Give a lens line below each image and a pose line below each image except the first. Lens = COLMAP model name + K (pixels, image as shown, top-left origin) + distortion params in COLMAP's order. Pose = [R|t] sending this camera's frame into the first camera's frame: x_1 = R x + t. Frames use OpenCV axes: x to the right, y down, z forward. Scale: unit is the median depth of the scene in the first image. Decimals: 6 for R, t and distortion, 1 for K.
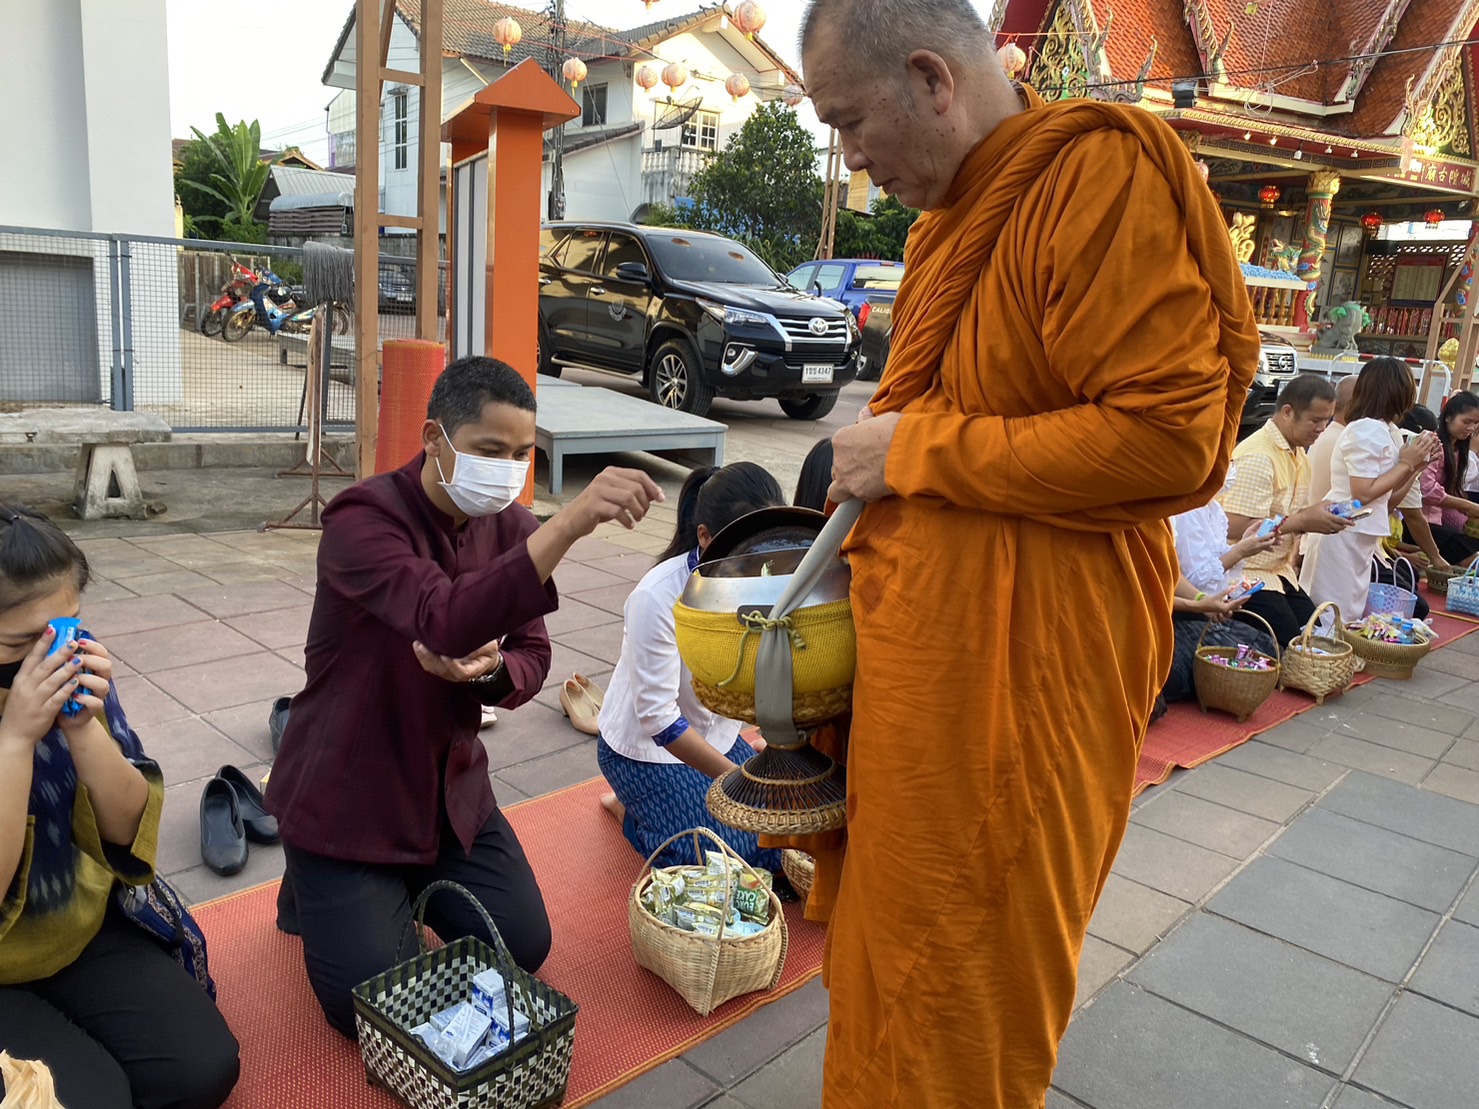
lens RADIAL K [[1128.5, 0, 721.3], [0, 1128.5, 542.8], [0, 0, 1]] dist [0.011523, -0.005546]
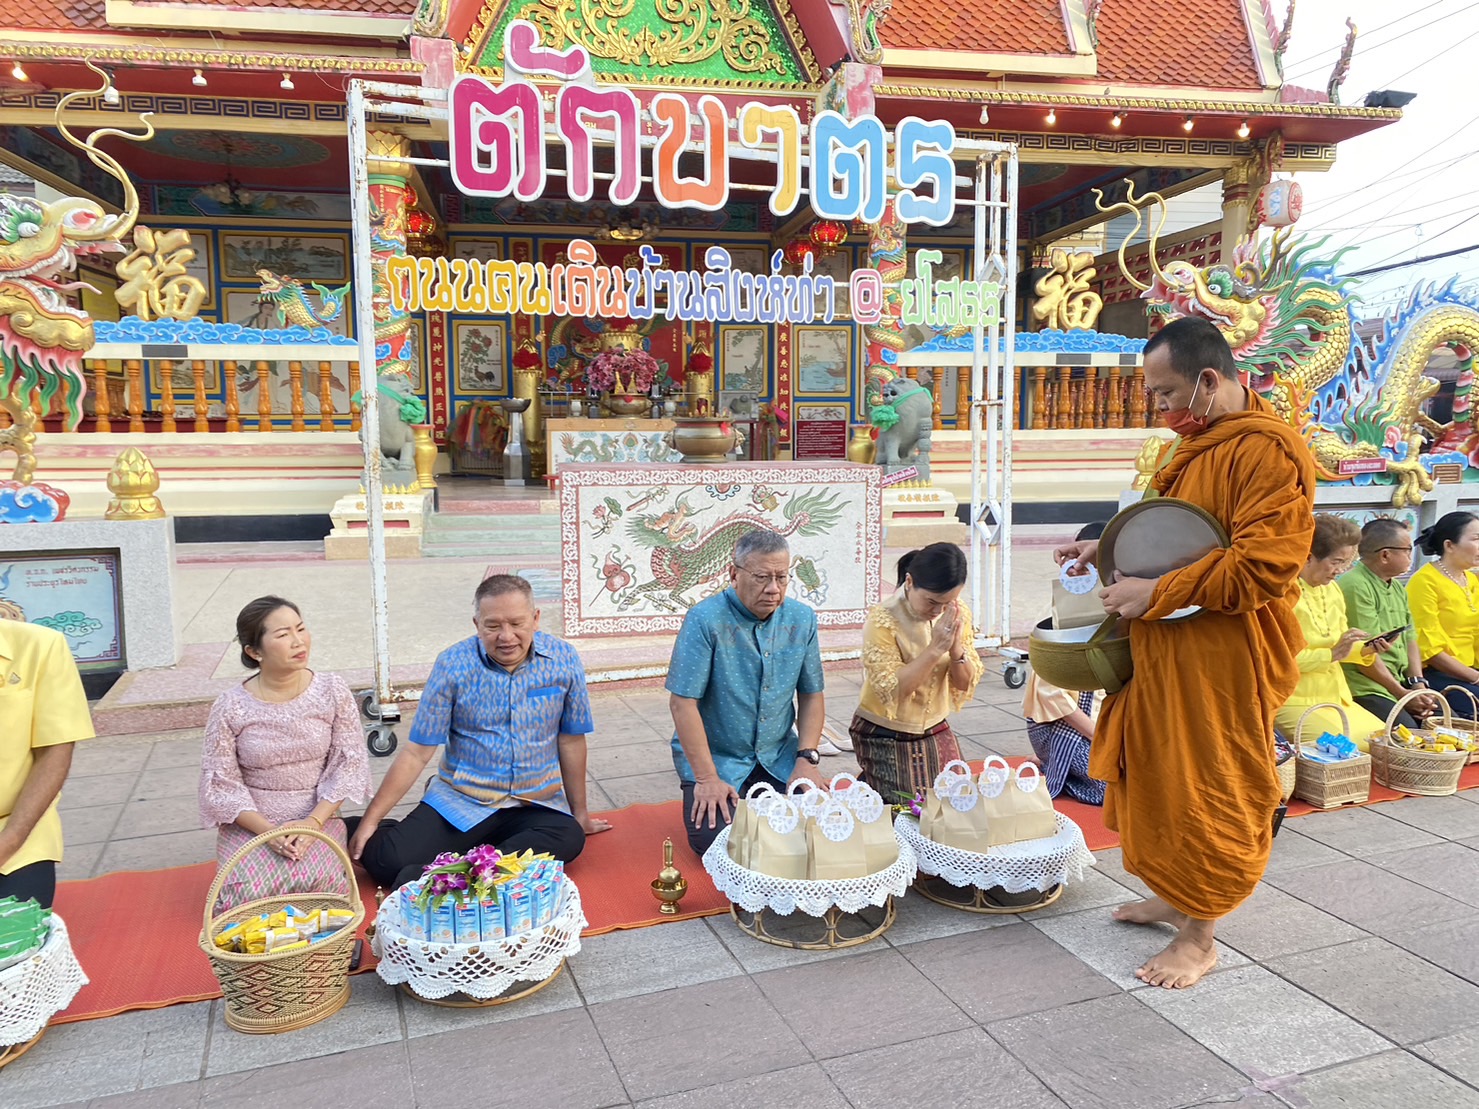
lens RADIAL K [[1124.7, 0, 739.5], [0, 1124.7, 554.5], [0, 0, 1]] dist [0.016594, -0.013201]
pose [[0.955571, -0.035039, -0.292672, 0.932971], [0.000979, 0.993281, -0.115722, -0.086583], [0.294760, 0.110294, 0.949185, 0.648943]]
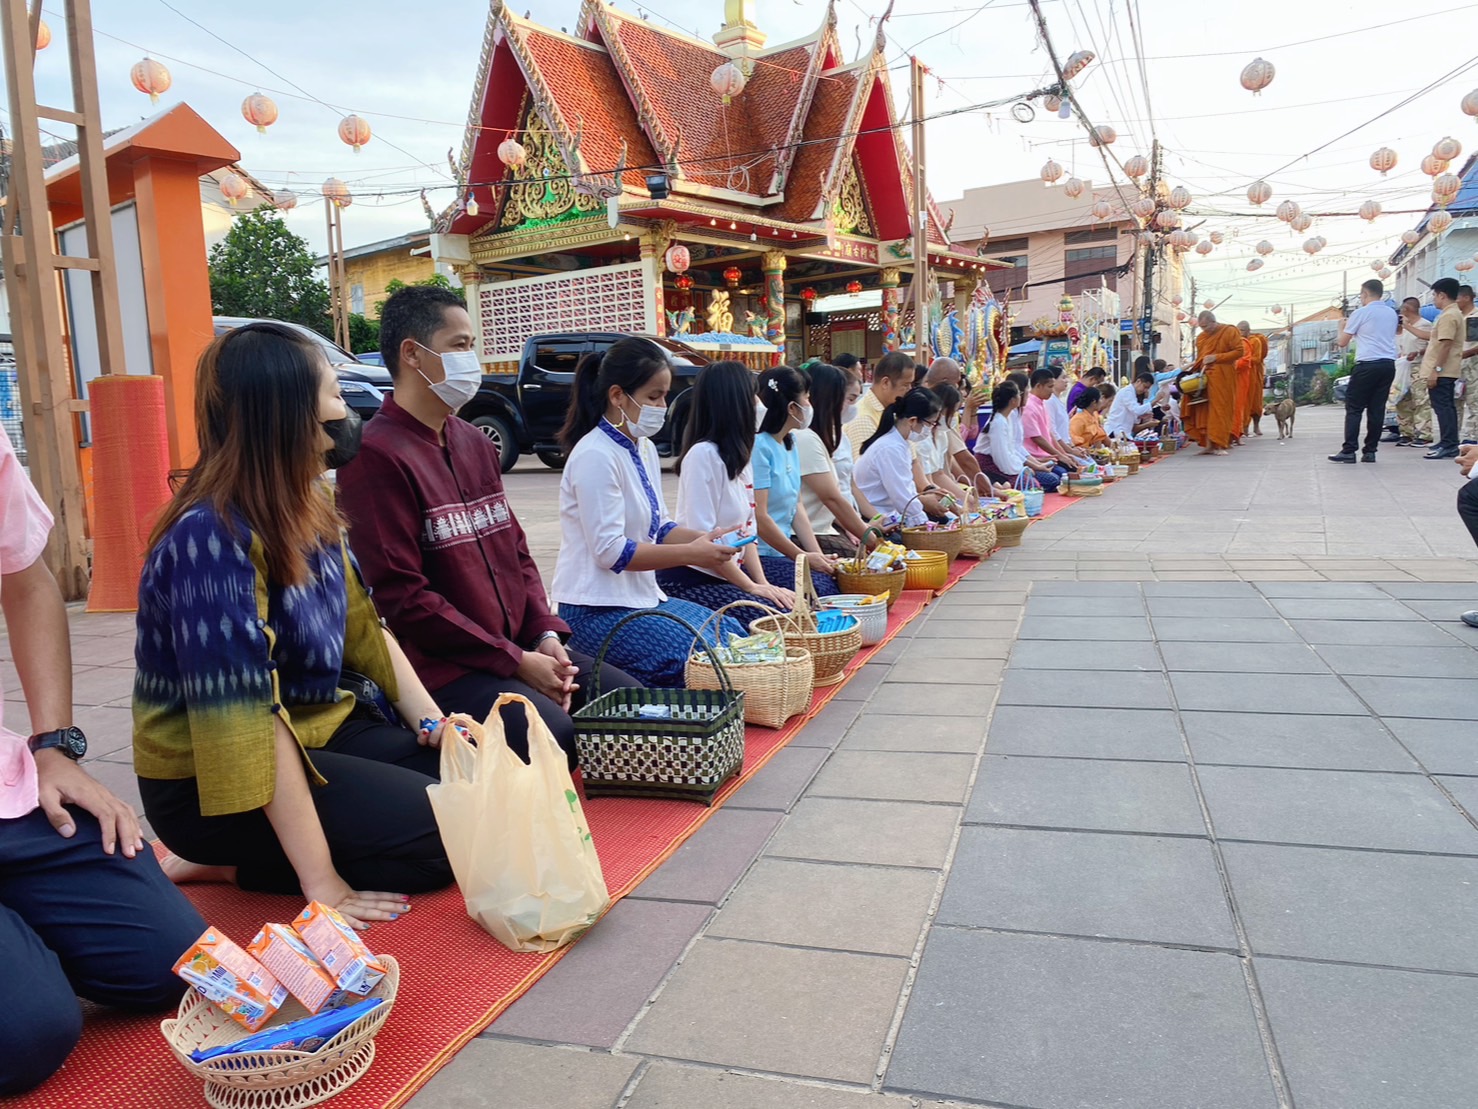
lens RADIAL K [[1143.7, 0, 695.3], [0, 1143.7, 550.9], [0, 0, 1]] dist [0.035460, -0.086955]
pose [[0.902370, -0.151152, 0.403587, -0.069269], [0.189379, 0.980289, -0.056289, 0.028143], [-0.387123, 0.127224, 0.913208, -0.008180]]
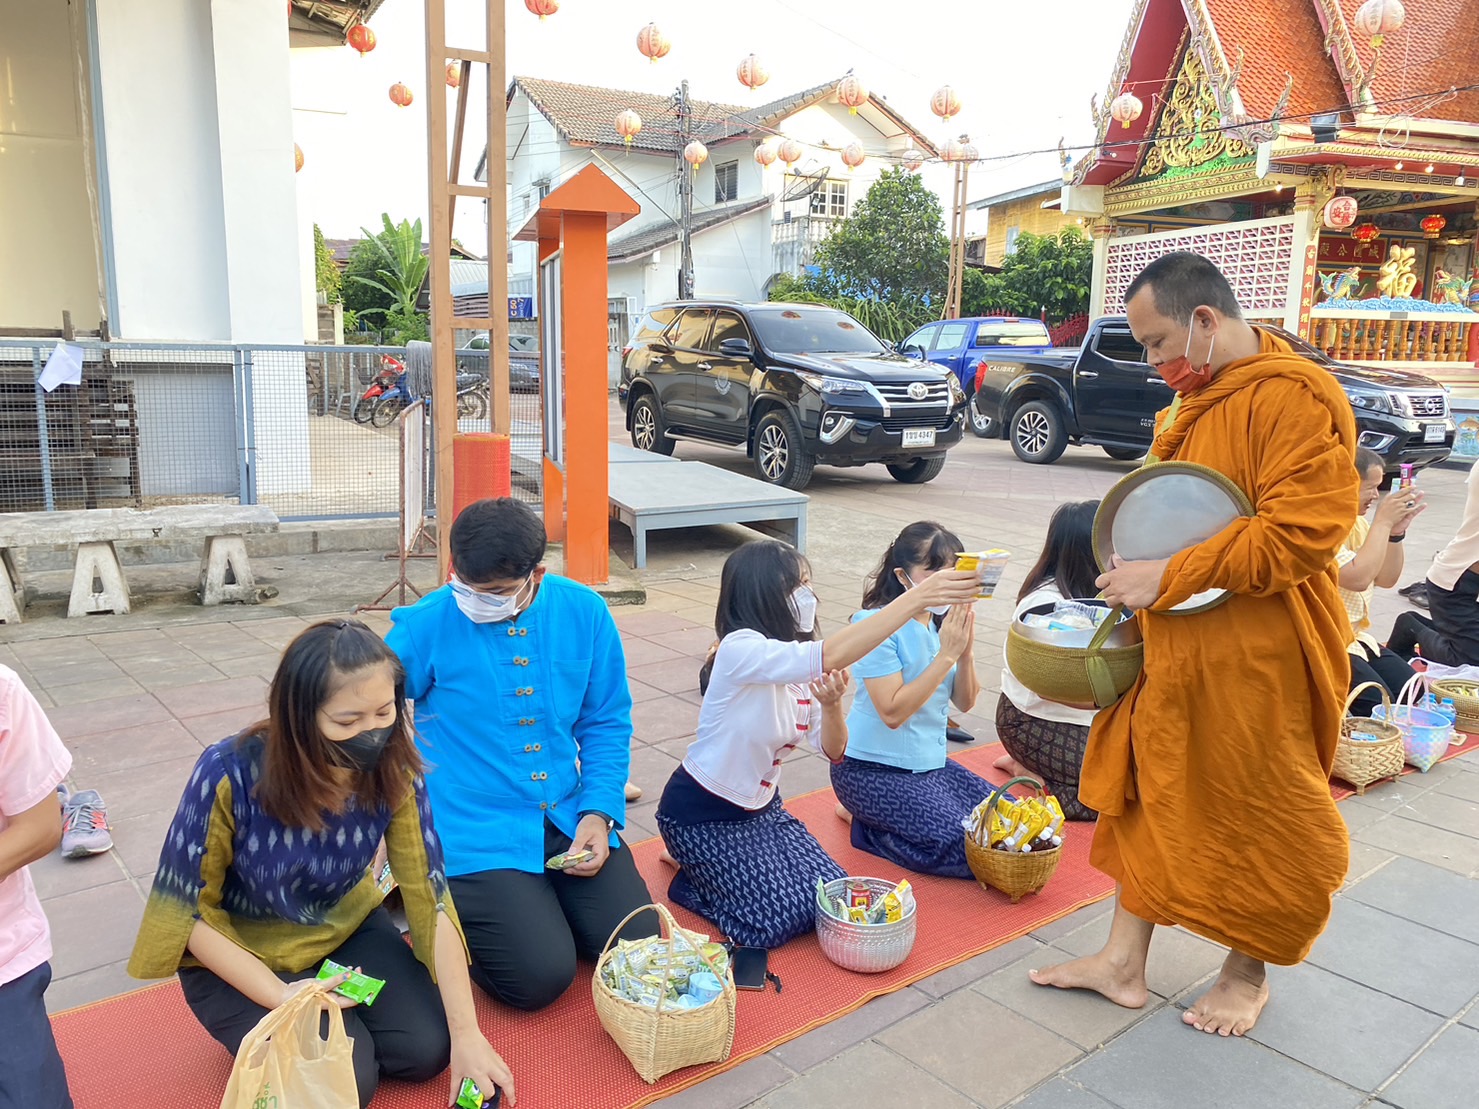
lens RADIAL K [[1125.1, 0, 716.4], [0, 1125.1, 547.5], [0, 0, 1]] dist [0.024150, -0.017299]
pose [[0.989274, -0.025861, -0.143763, 0.027732], [0.018823, 0.998567, -0.050102, -0.003798], [0.144852, 0.046859, 0.988343, -0.004857]]
